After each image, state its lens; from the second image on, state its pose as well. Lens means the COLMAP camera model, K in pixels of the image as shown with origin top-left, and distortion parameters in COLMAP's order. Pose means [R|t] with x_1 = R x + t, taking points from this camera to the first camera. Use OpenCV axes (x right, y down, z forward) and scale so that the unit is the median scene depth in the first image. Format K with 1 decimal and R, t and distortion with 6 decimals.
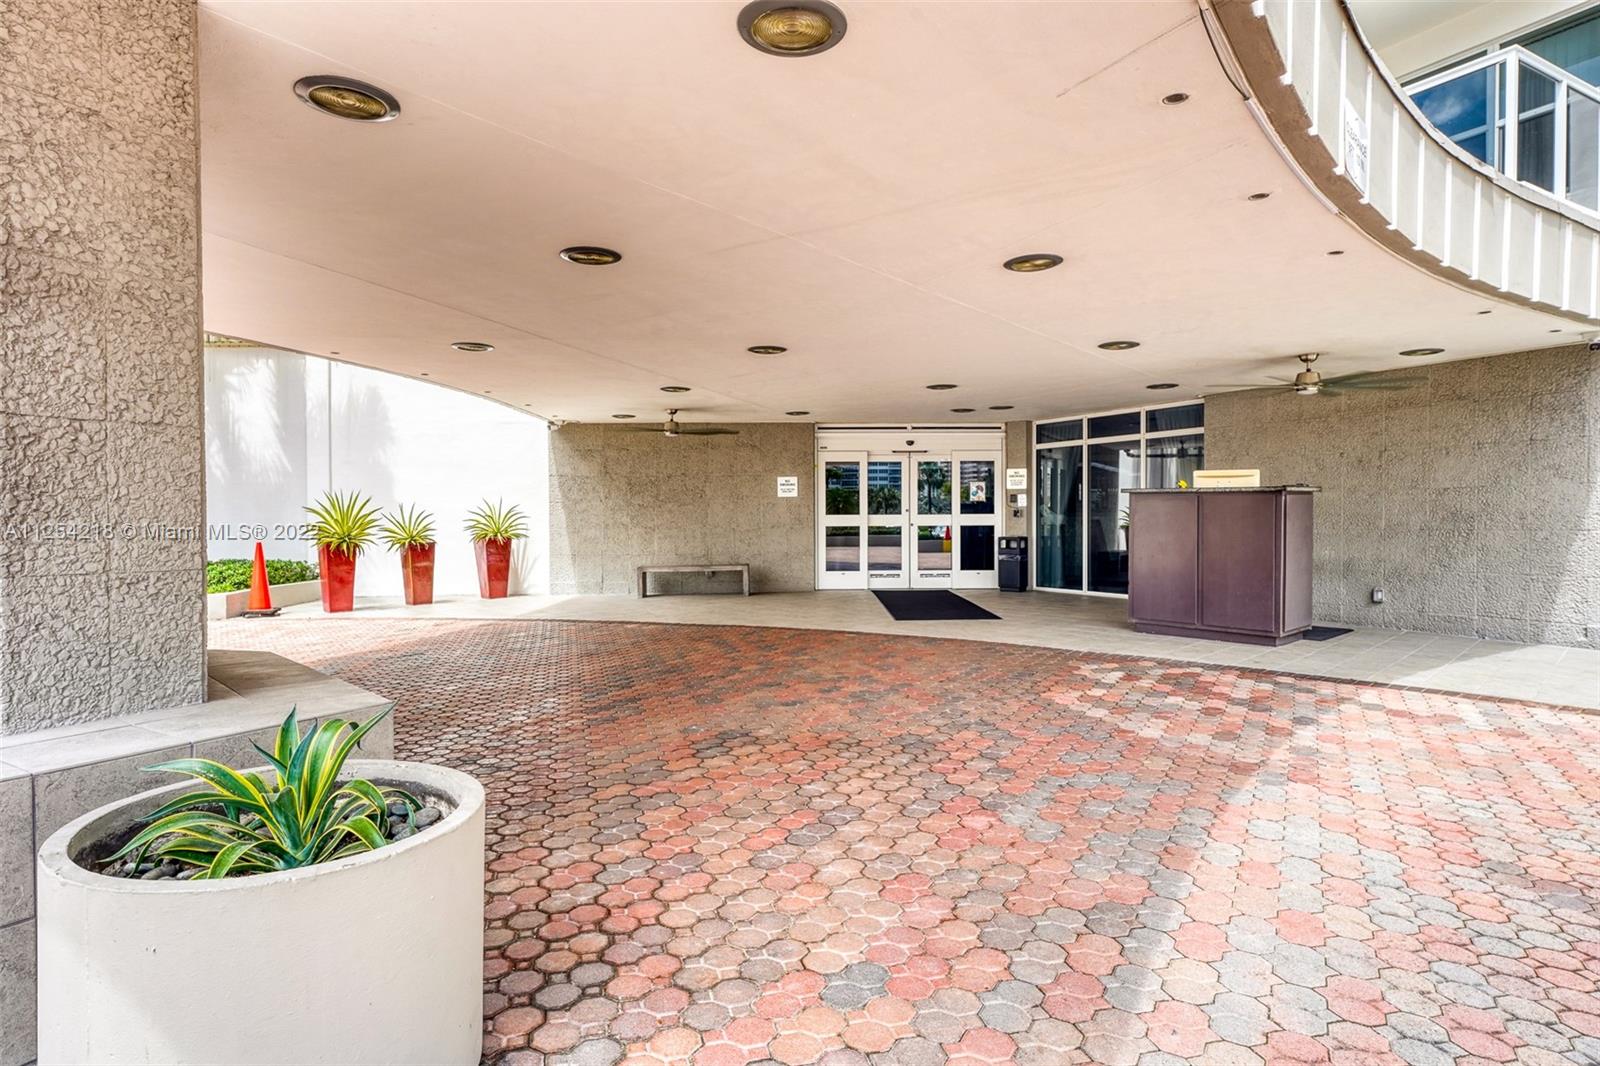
lens RADIAL K [[874.3, 0, 799.3], [0, 874.3, 534.0], [0, 0, 1]] dist [0.008673, 0.000333]
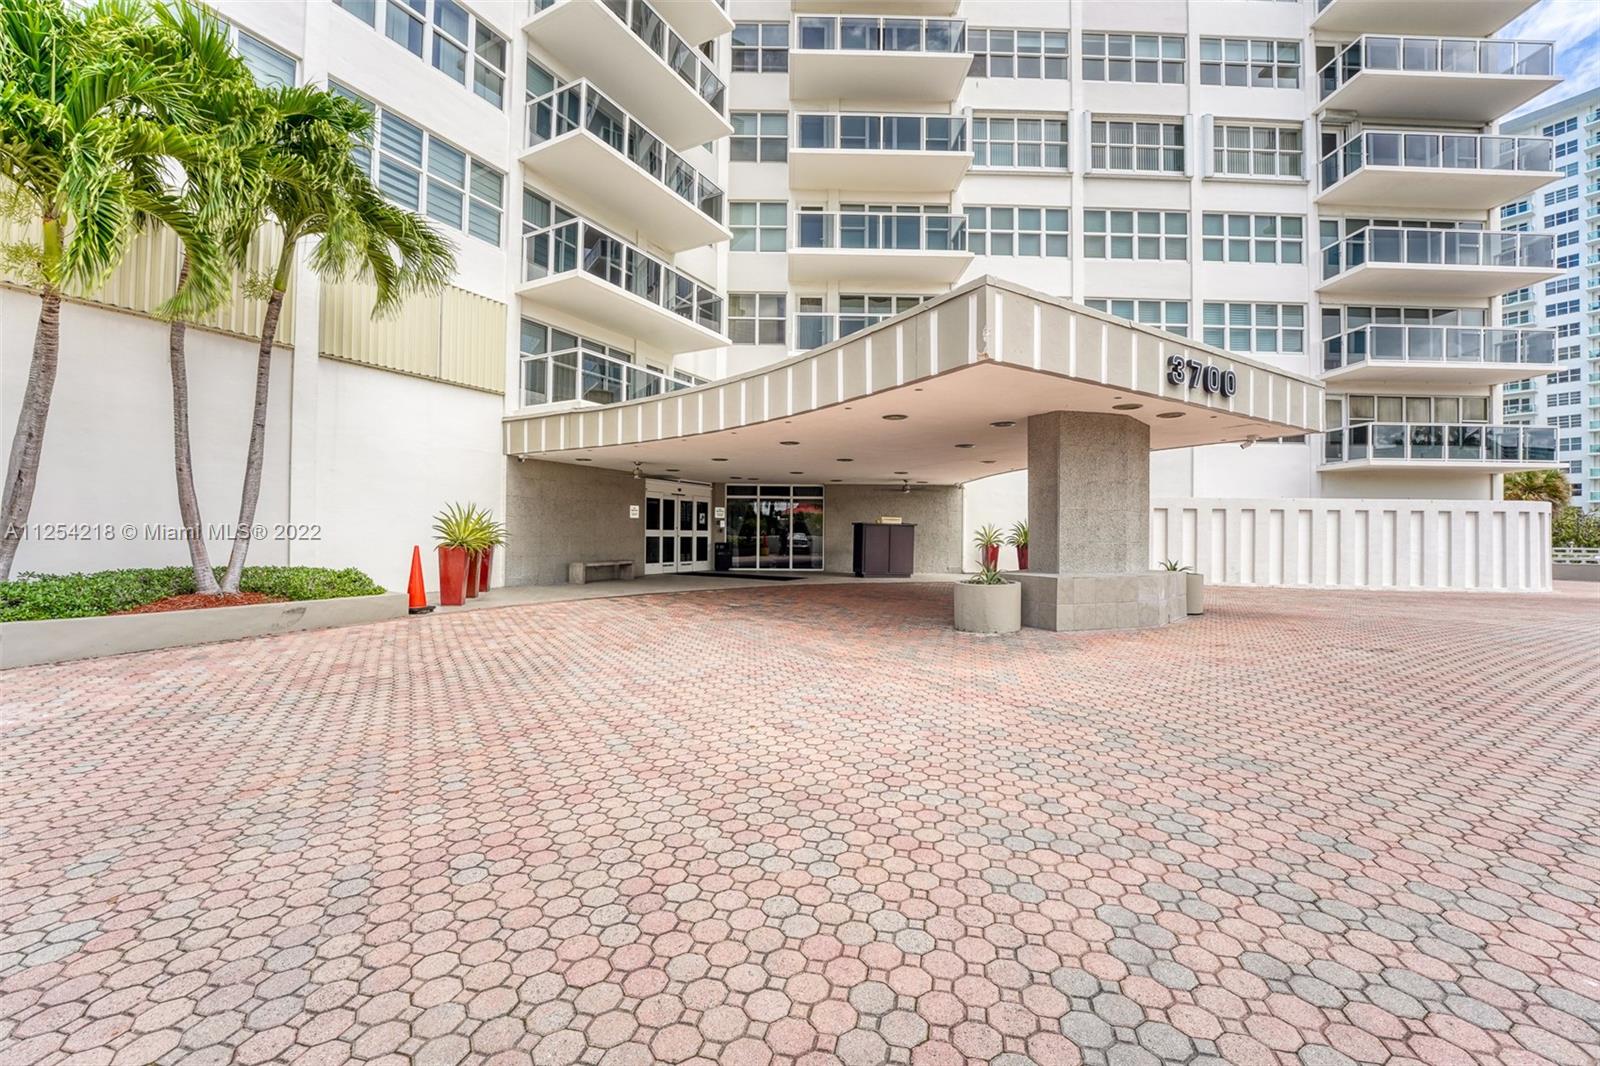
lens RADIAL K [[662.6, 0, 800.4], [0, 662.6, 525.7], [0, 0, 1]] dist [0.000741, 0.000342]
pose [[0.478111, 0.022604, 0.878009, -0.939867], [0.007456, 0.999528, -0.029792, 0.010176], [-0.878268, 0.020790, 0.477717, 0.150125]]
